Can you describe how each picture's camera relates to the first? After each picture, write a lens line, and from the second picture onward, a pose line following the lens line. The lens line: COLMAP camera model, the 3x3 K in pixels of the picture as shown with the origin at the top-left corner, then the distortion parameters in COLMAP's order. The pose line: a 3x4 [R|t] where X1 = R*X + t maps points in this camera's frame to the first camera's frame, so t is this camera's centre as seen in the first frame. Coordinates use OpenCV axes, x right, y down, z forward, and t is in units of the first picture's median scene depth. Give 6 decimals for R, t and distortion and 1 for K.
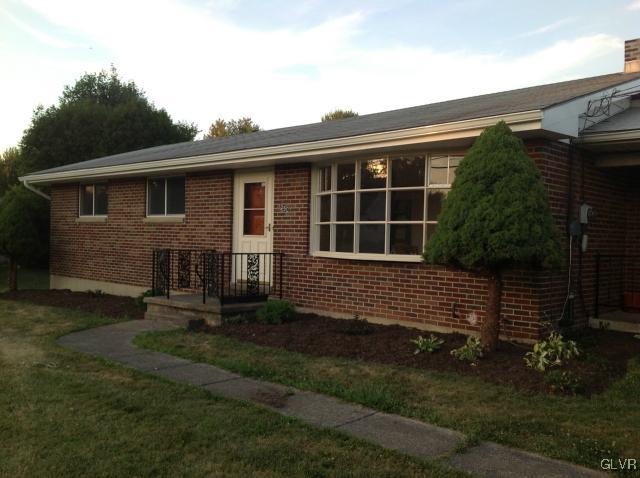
lens RADIAL K [[608.8, 0, 314.5], [0, 608.8, 244.2], [0, 0, 1]] dist [0.163624, 0.000000]
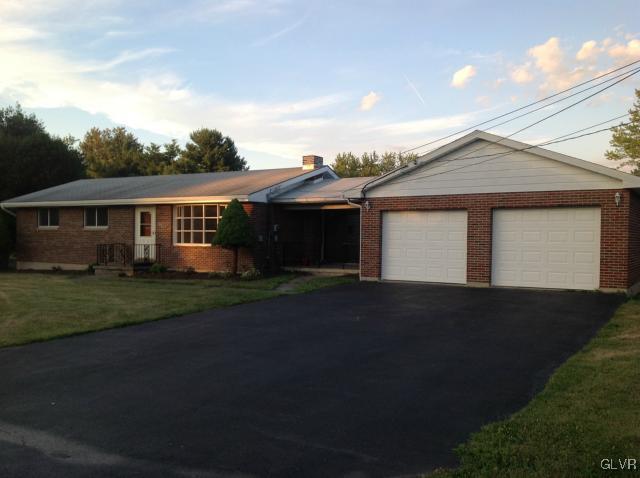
lens RADIAL K [[623.0, 0, 329.3], [0, 623.0, 237.9], [0, 0, 1]] dist [0.007785, 0.000000]
pose [[0.975851, -0.010376, 0.218190, 0.050165], [0.011969, 0.999910, -0.005982, 0.010863], [-0.218109, 0.008449, 0.975888, -1.248422]]
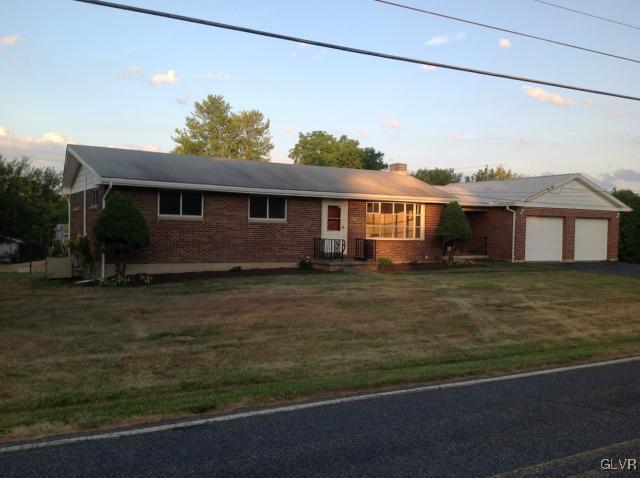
lens RADIAL K [[623.0, 0, 328.1], [0, 623.0, 240.1], [0, 0, 1]] dist [0.007785, 0.000000]
pose [[0.278581, -0.031164, 0.959907, -2.142844], [-0.004839, 0.999415, 0.033851, -0.054448], [-0.960400, -0.014075, 0.278268, 0.429839]]
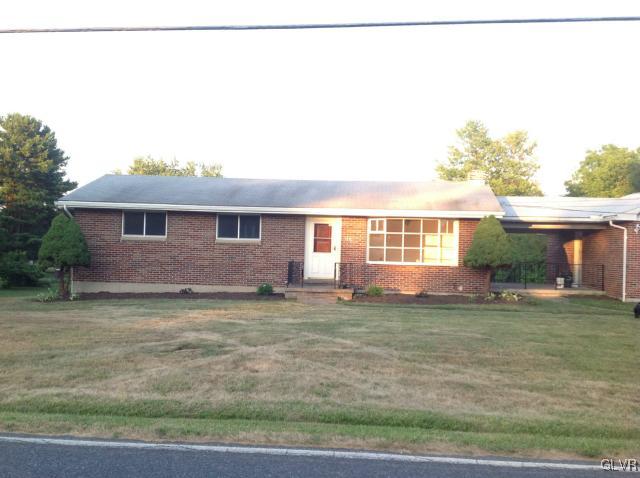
lens RADIAL K [[610.3, 0, 322.7], [0, 610.3, 239.9], [0, 0, 1]] dist [0.106531, 0.000000]
pose [[0.762602, 0.012490, 0.646747, -1.269509], [-0.004902, 0.999896, -0.013530, -0.027452], [-0.646849, 0.007147, 0.762584, -0.381164]]
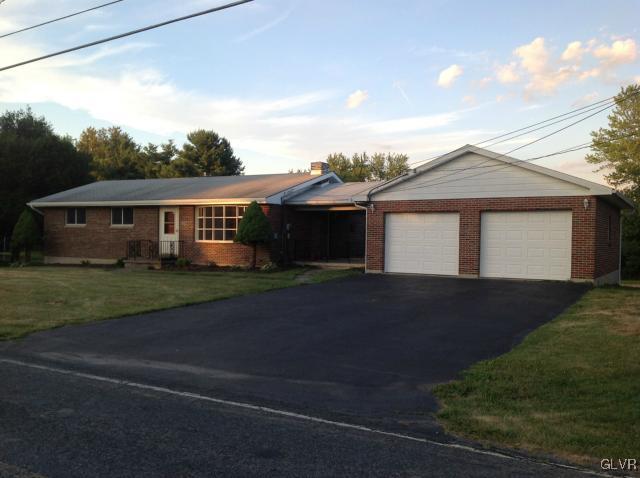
lens RADIAL K [[623.0, 0, 327.8], [0, 623.0, 241.2], [0, 0, 1]] dist [0.007785, 0.000000]
pose [[0.971265, -0.008308, 0.237854, -0.077681], [0.008123, 0.999965, 0.001761, 0.013906], [-0.237861, 0.000222, 0.971299, -1.474611]]
